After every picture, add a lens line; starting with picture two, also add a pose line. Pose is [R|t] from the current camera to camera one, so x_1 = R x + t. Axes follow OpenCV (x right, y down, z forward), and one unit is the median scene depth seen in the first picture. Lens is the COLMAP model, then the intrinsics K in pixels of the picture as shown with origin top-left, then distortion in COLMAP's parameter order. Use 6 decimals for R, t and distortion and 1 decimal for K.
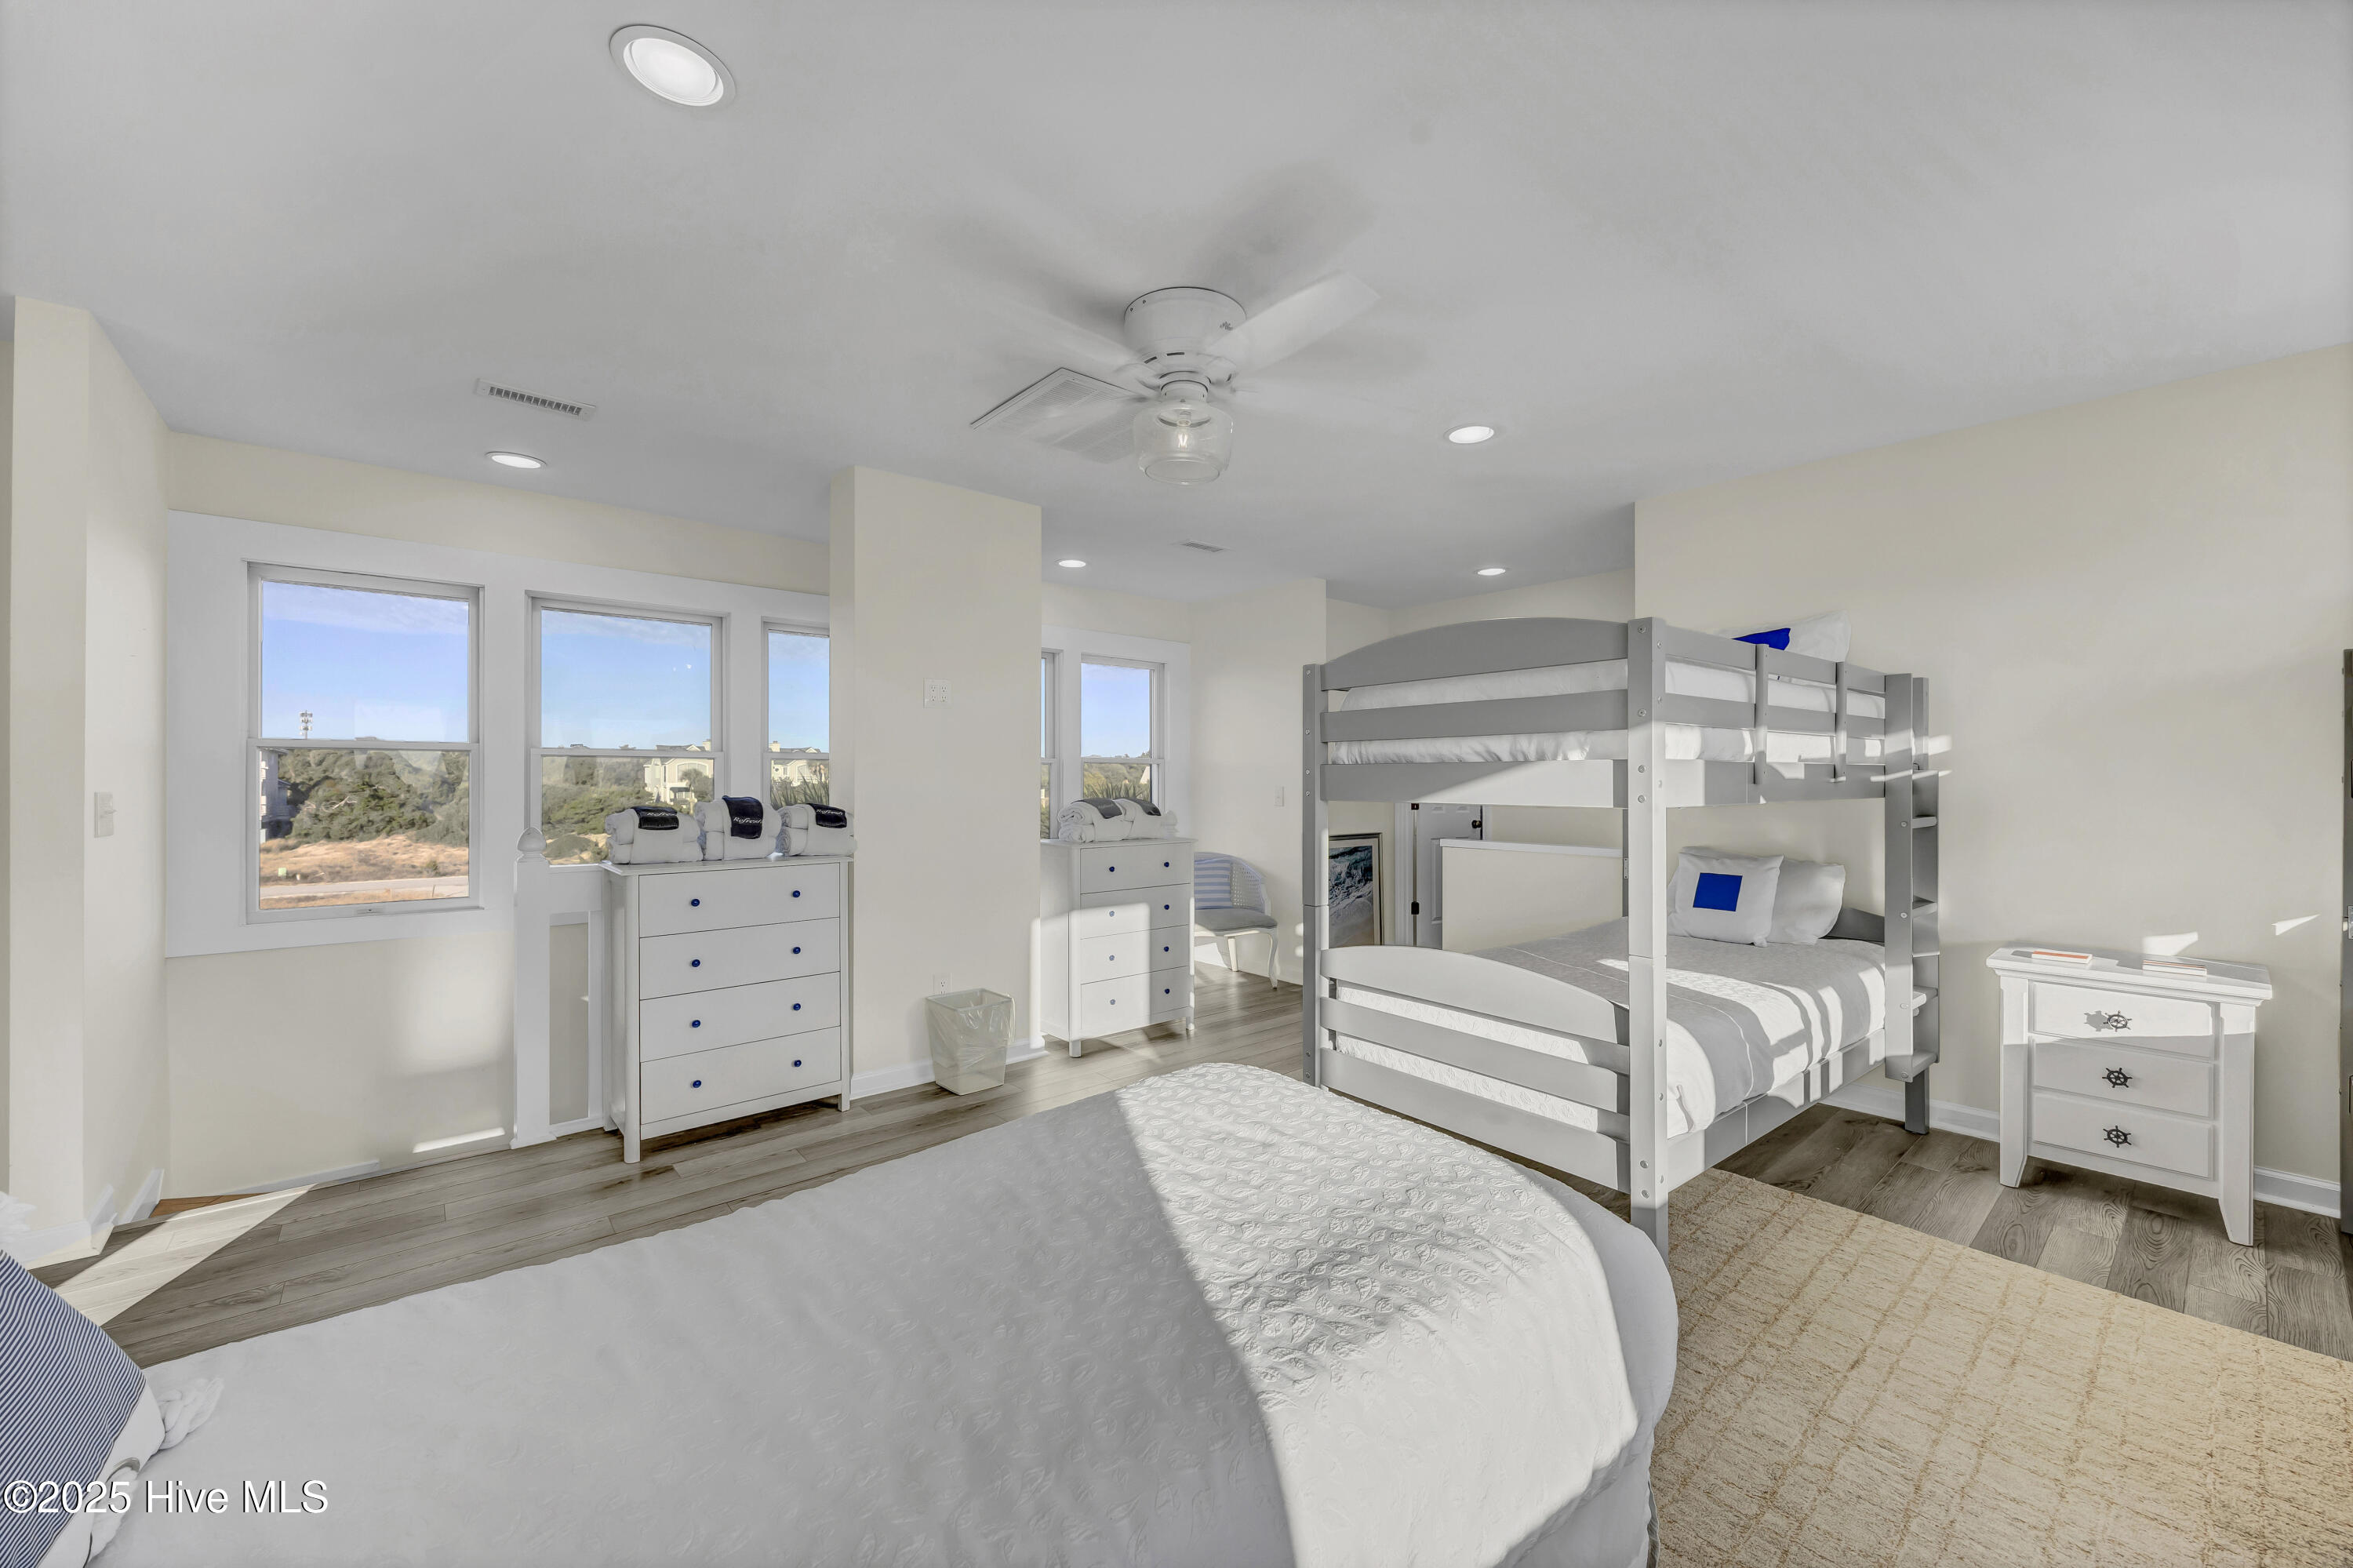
lens RADIAL K [[912.2, 0, 1177.5], [0, 912.2, 783.1], [0, 0, 1]] dist [0.000915, -0.000430]
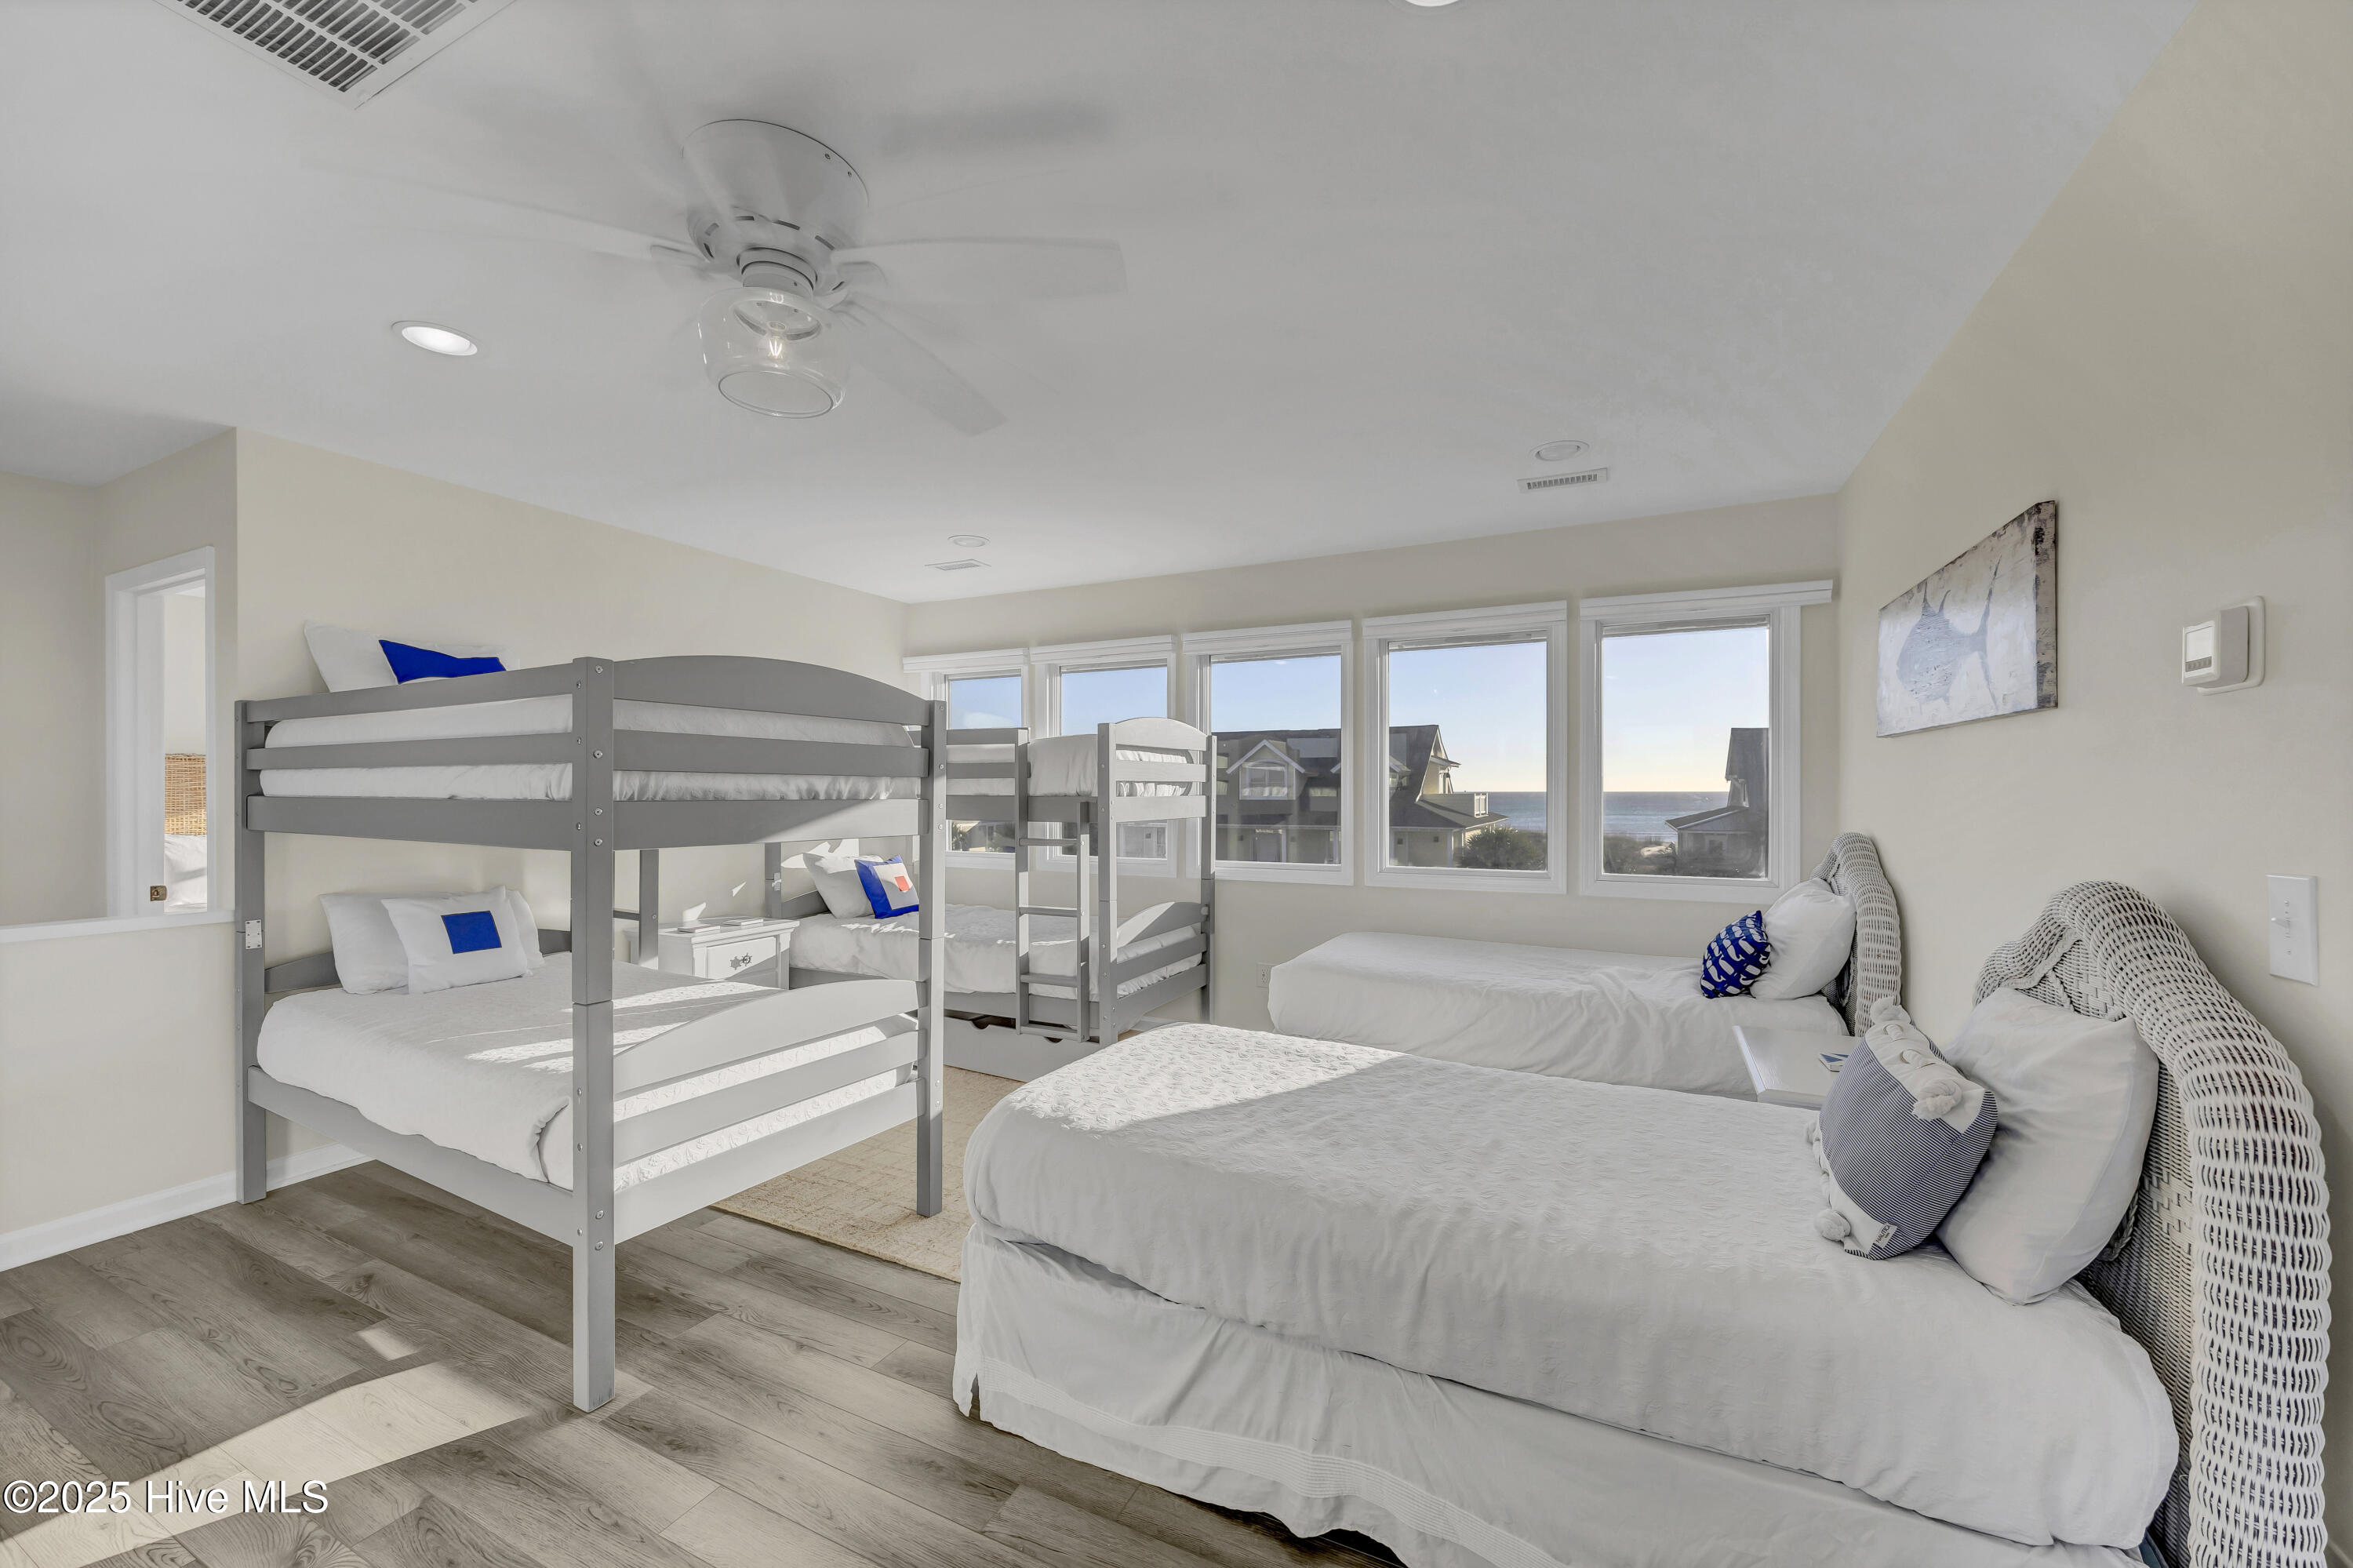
lens RADIAL K [[912.2, 0, 1178.0], [0, 912.2, 792.1], [0, 0, 1]] dist [0.000915, -0.000430]
pose [[-0.407010, 0.002198, 0.913421, -0.849088], [0.002486, 0.999996, -0.001298, -0.031834], [-0.913420, 0.001743, -0.407014, 1.107954]]
